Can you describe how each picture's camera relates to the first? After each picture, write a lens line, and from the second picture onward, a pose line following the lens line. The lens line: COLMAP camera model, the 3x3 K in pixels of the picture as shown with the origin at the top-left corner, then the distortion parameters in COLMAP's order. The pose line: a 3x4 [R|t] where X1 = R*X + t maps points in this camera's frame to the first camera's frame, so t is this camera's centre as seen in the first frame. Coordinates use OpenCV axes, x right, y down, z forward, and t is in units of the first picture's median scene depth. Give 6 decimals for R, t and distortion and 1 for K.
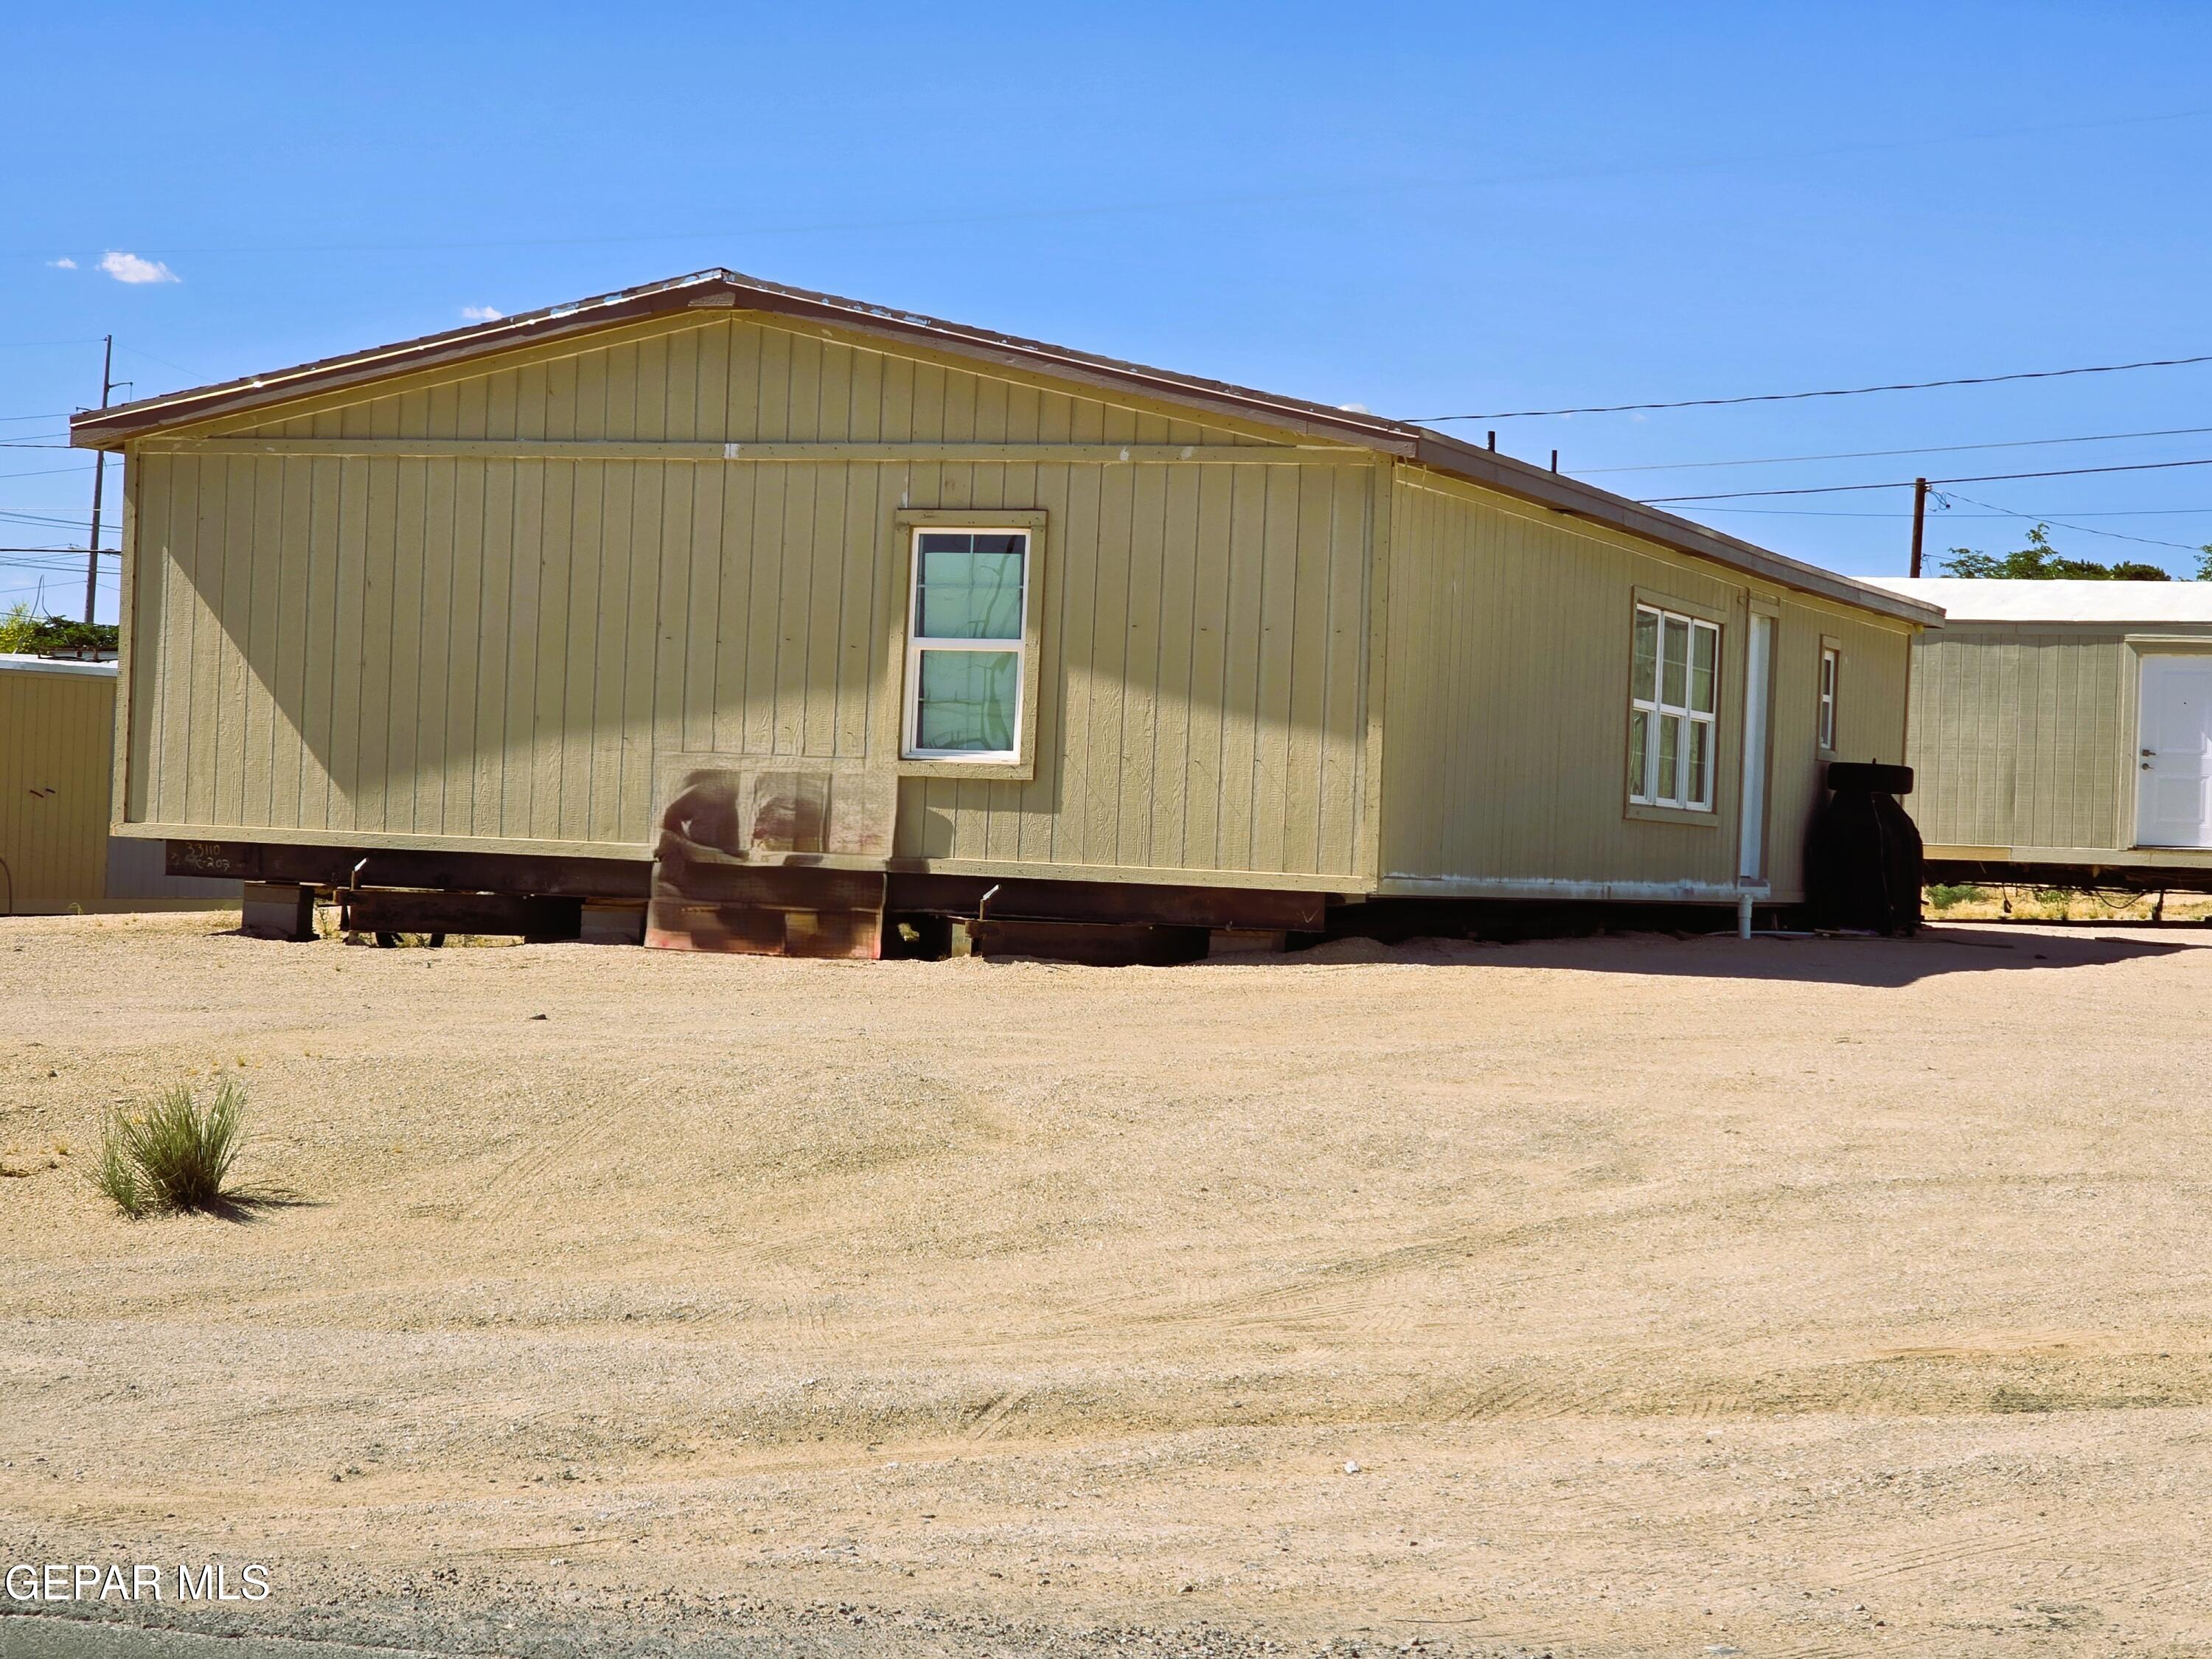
lens RADIAL K [[4567.9, 0, 1106.0], [0, 4567.9, 829.5], [0, 0, 1]] dist [-0.005674, 0.290569]
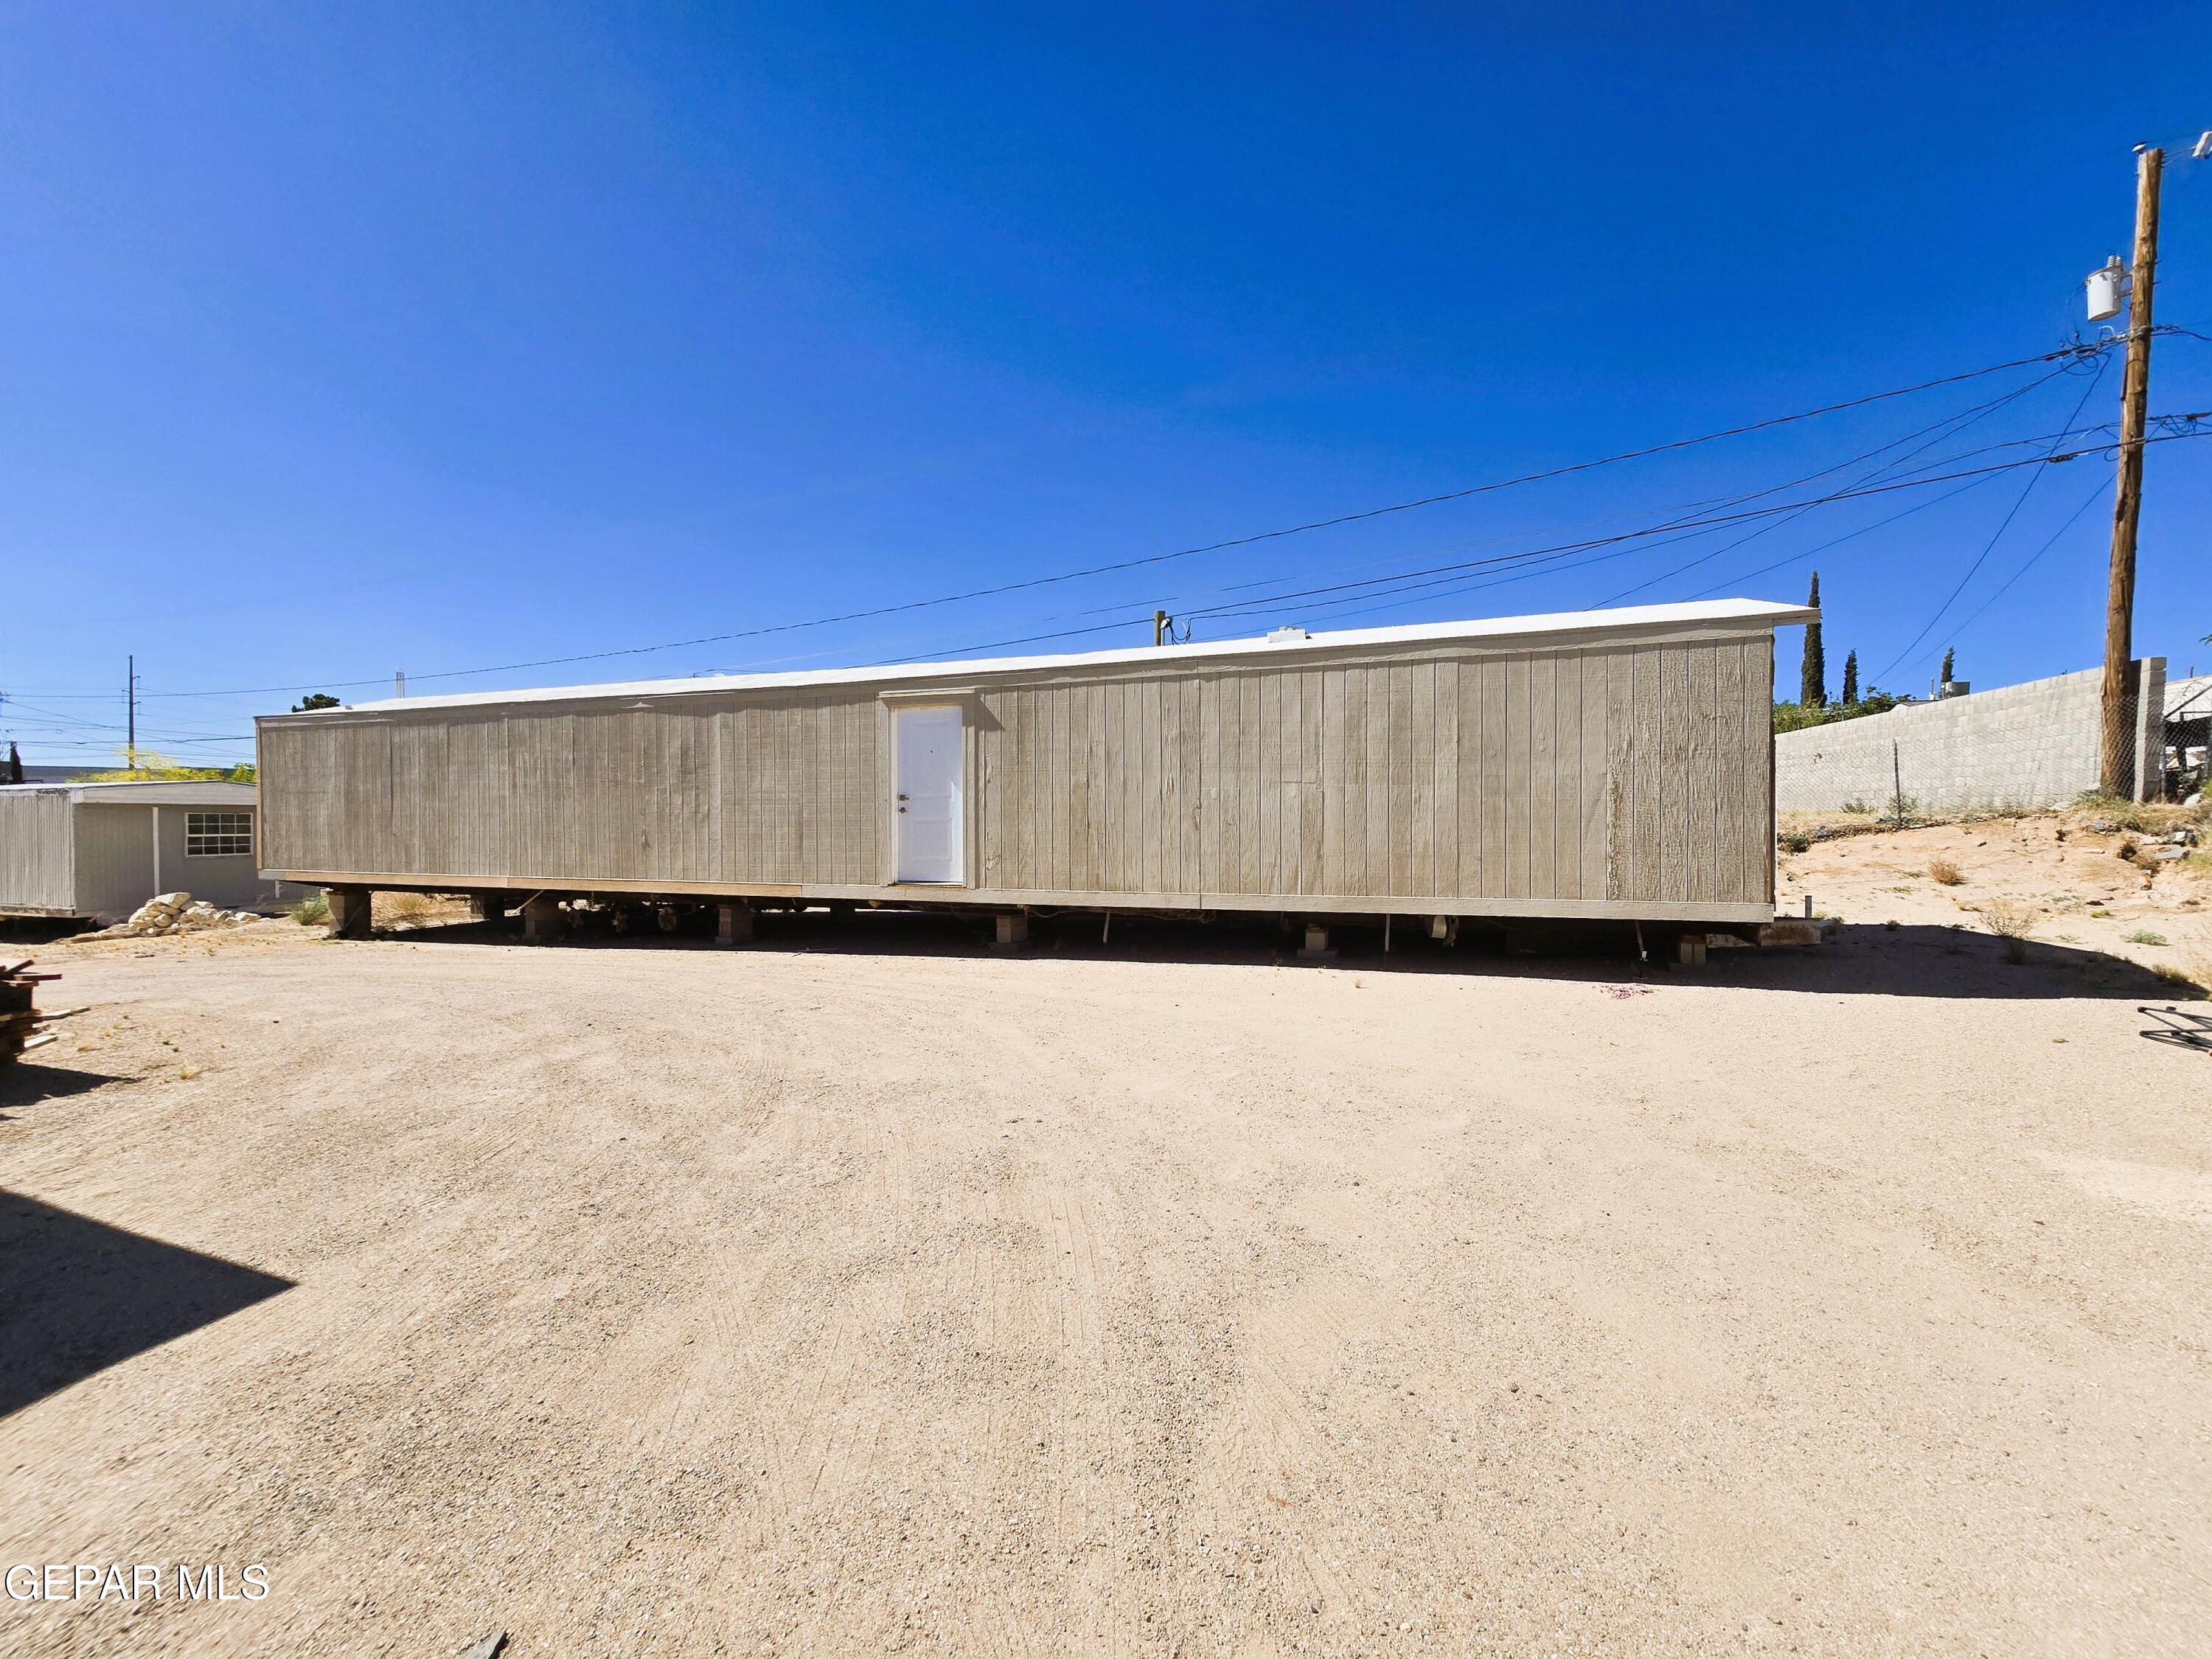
lens RADIAL K [[890.1, 0, 1106.0], [0, 890.1, 829.5], [0, 0, 1]] dist [-0.000296, 0.000019]
pose [[0.998608, -0.038926, 0.035593, 0.268396], [0.038268, 0.999087, 0.018980, -0.011179], [-0.036299, -0.017592, 0.999186, 0.776042]]
